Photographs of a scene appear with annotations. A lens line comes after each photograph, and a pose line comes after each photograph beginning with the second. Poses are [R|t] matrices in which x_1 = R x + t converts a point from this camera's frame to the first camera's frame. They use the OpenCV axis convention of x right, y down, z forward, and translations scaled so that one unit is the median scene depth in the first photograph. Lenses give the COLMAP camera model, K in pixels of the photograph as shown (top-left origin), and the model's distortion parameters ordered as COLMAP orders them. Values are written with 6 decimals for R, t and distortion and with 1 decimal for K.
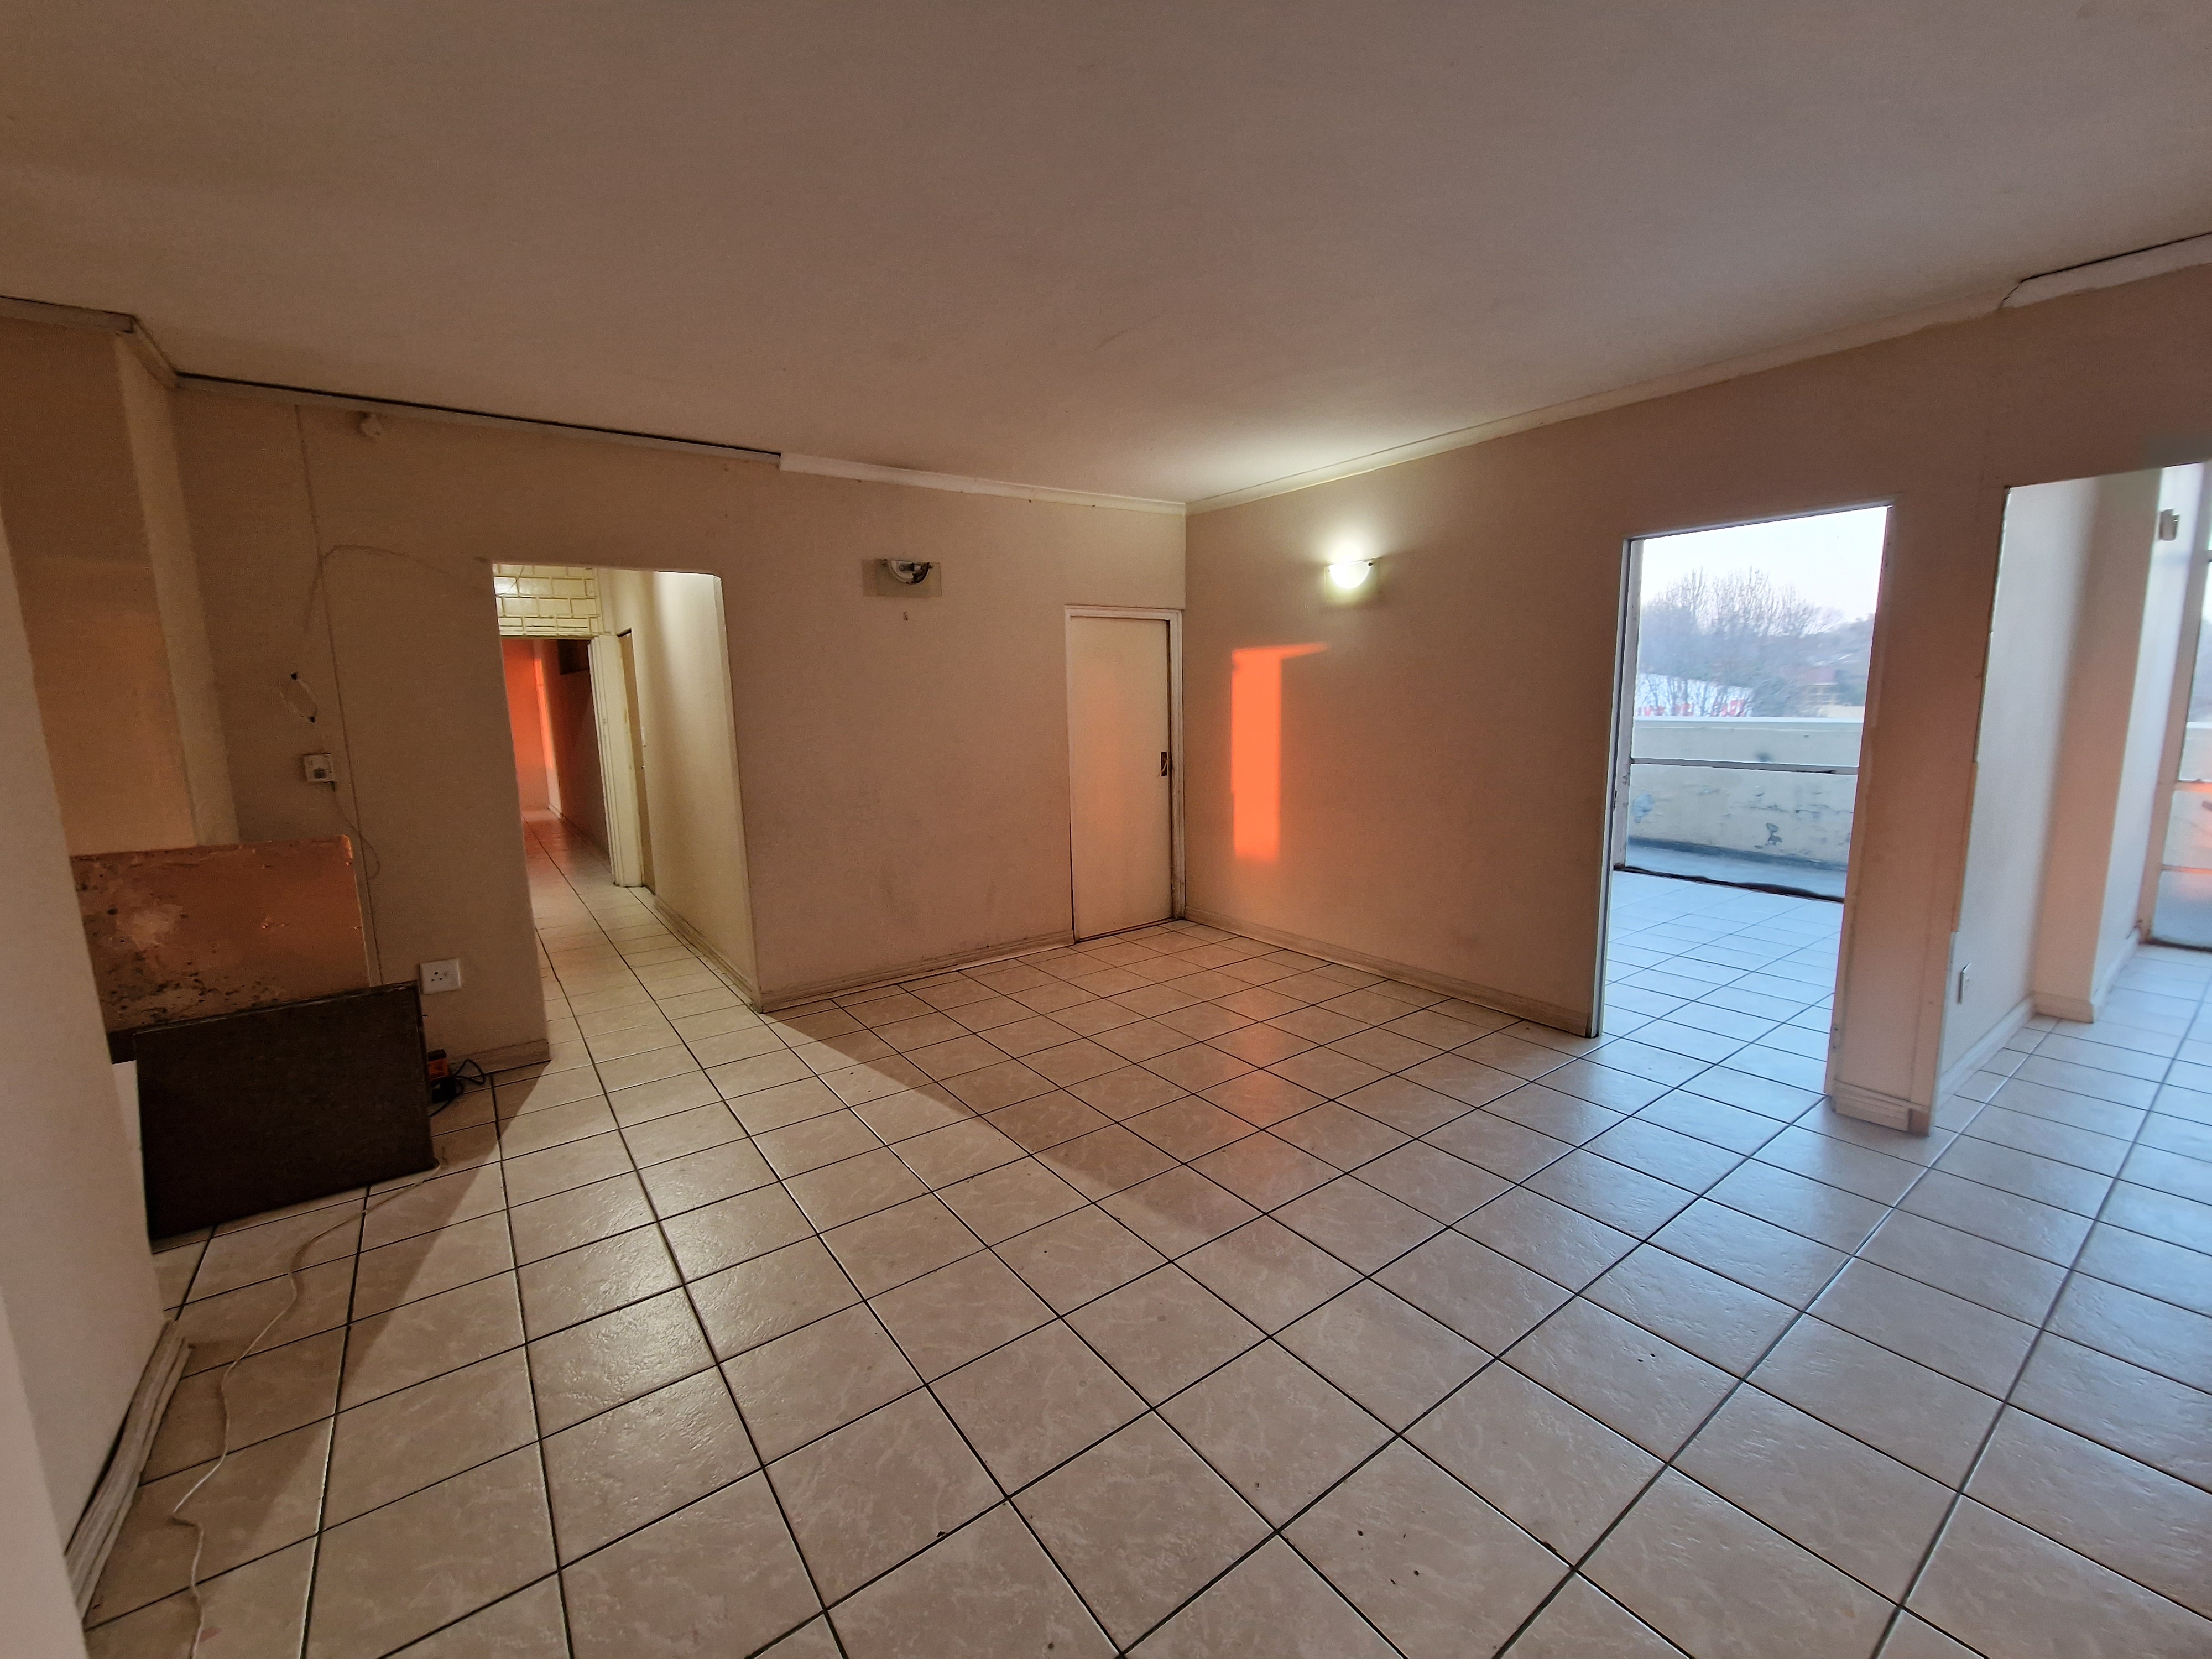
lens RADIAL K [[907.2, 0, 1097.3], [0, 907.2, 835.6], [0, 0, 1]] dist [-0.000978, -0.000153]
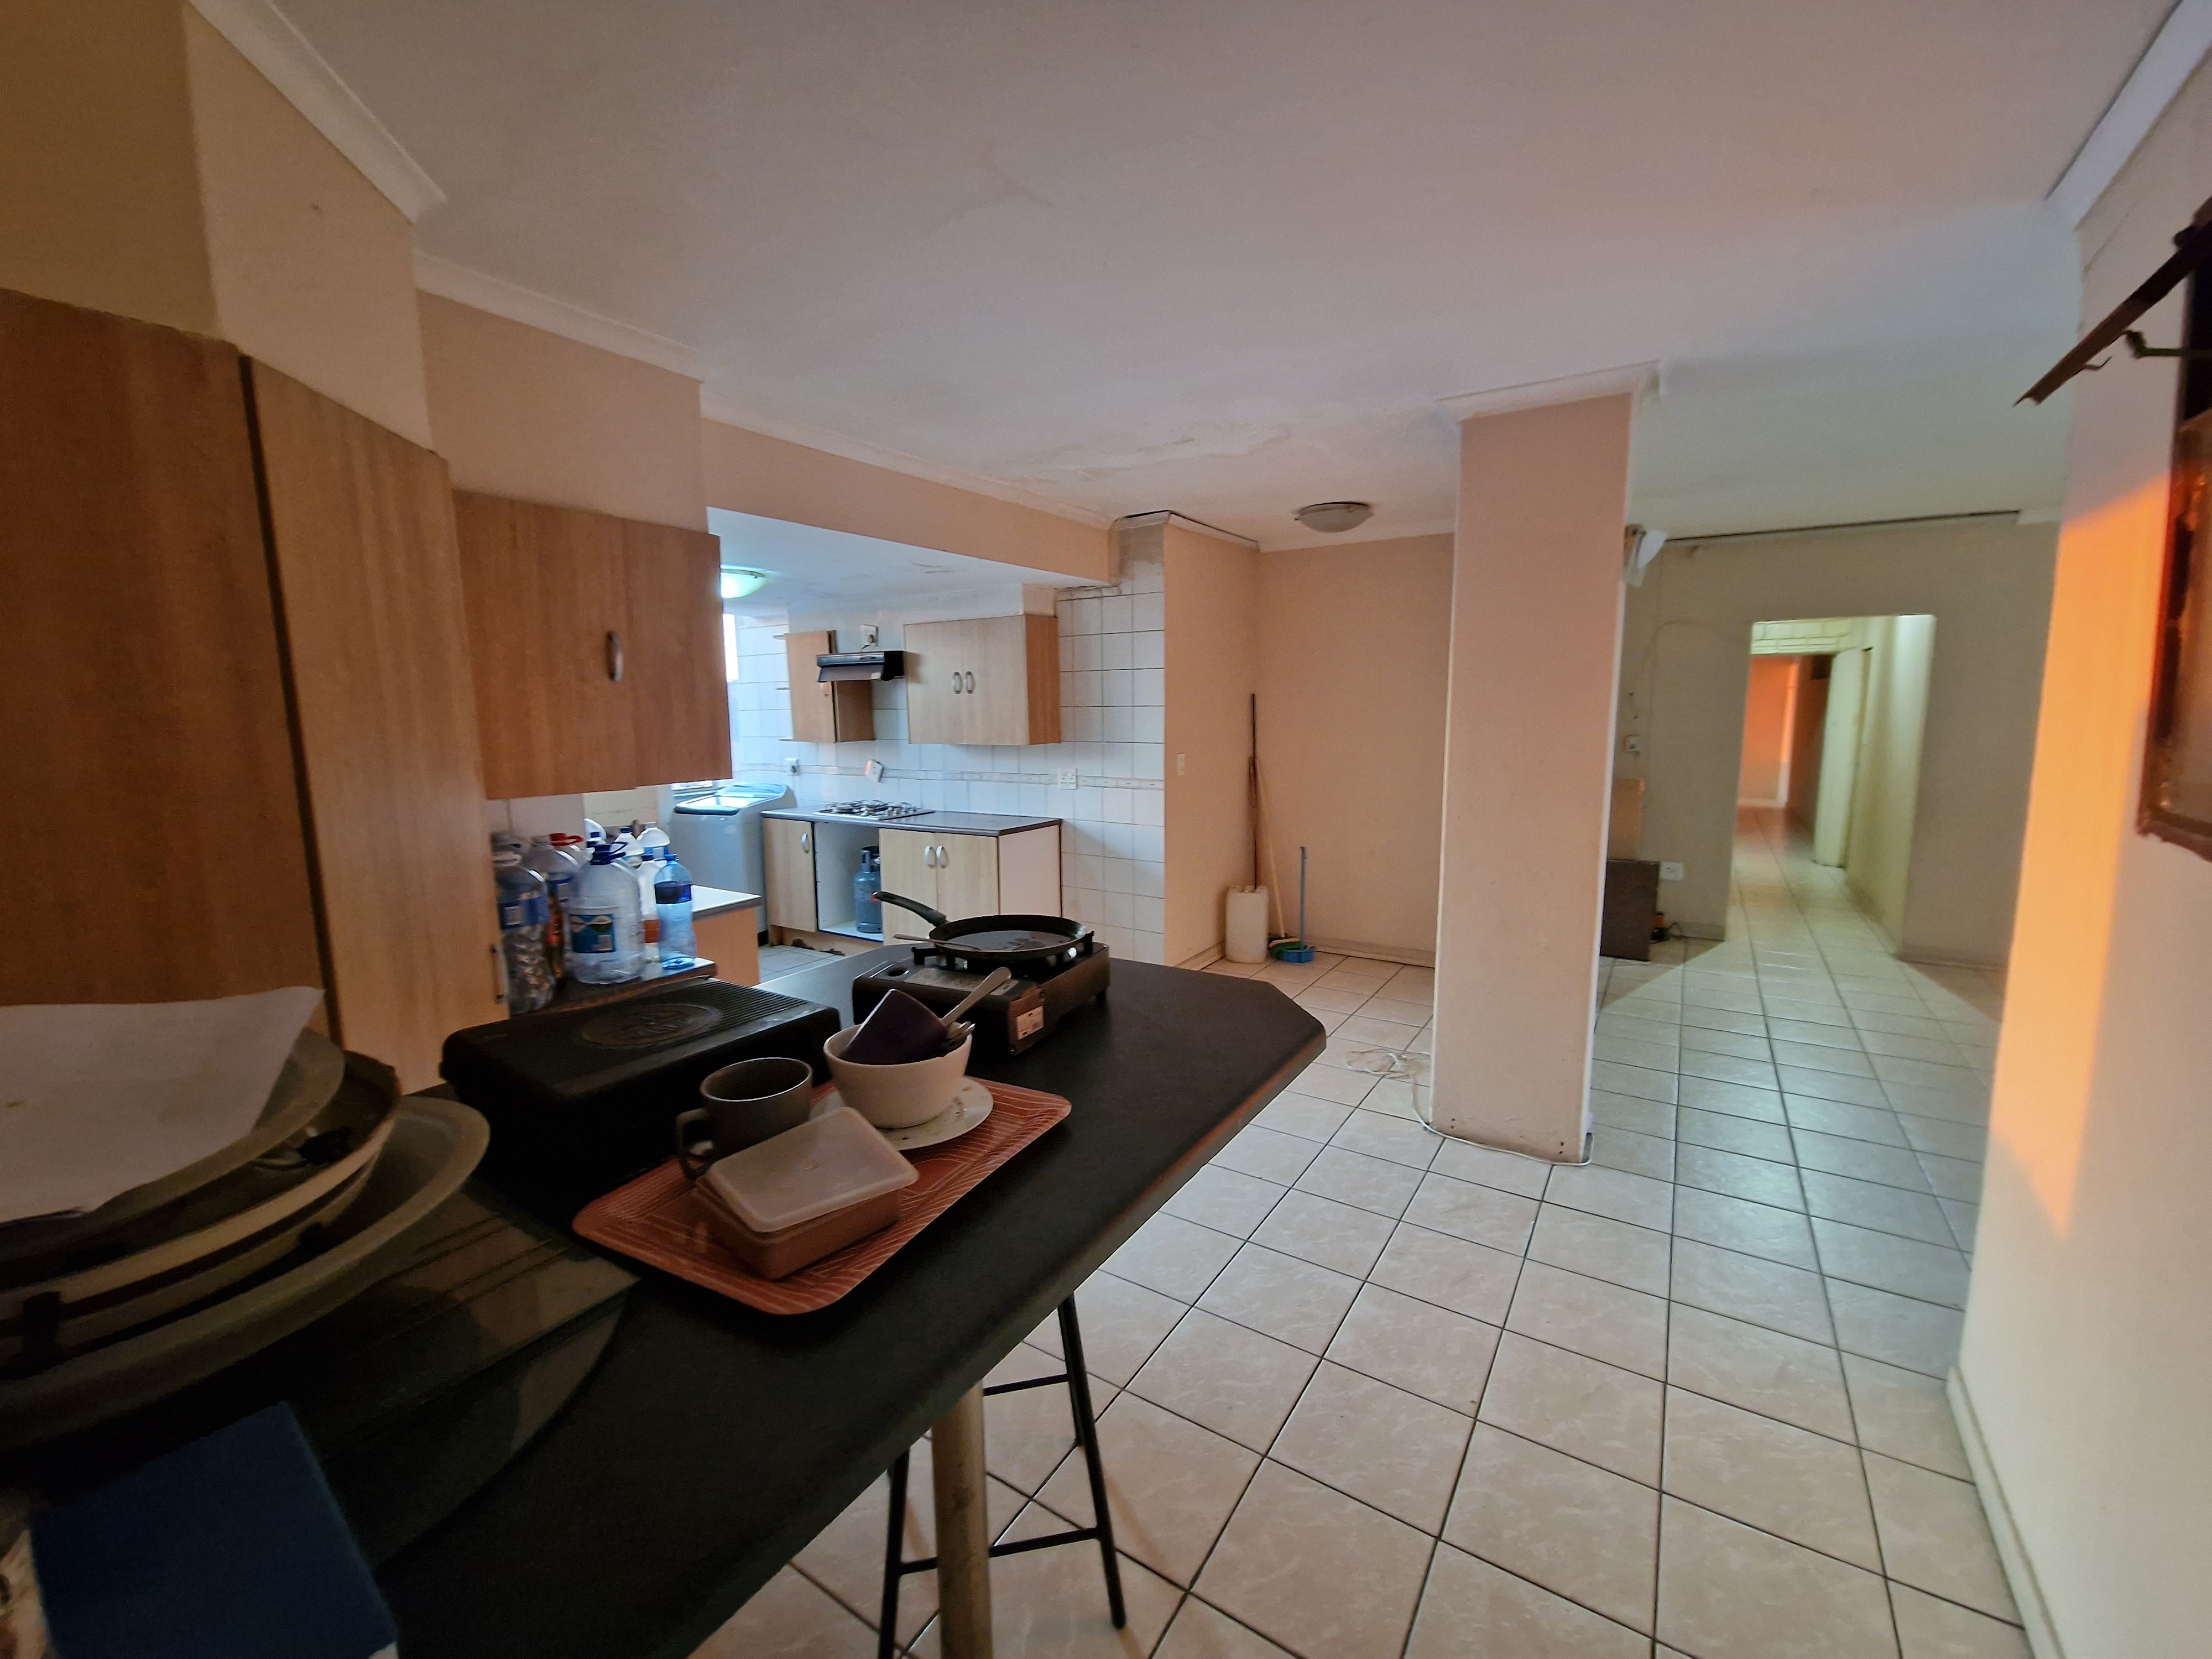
lens RADIAL K [[907.2, 0, 1093.2], [0, 907.2, 824.4], [0, 0, 1]] dist [-0.000978, -0.000153]
pose [[0.356953, 0.141522, -0.923339, 0.345975], [-0.147198, 0.984629, 0.094011, 0.054460], [0.922452, 0.102356, 0.372298, -0.494692]]
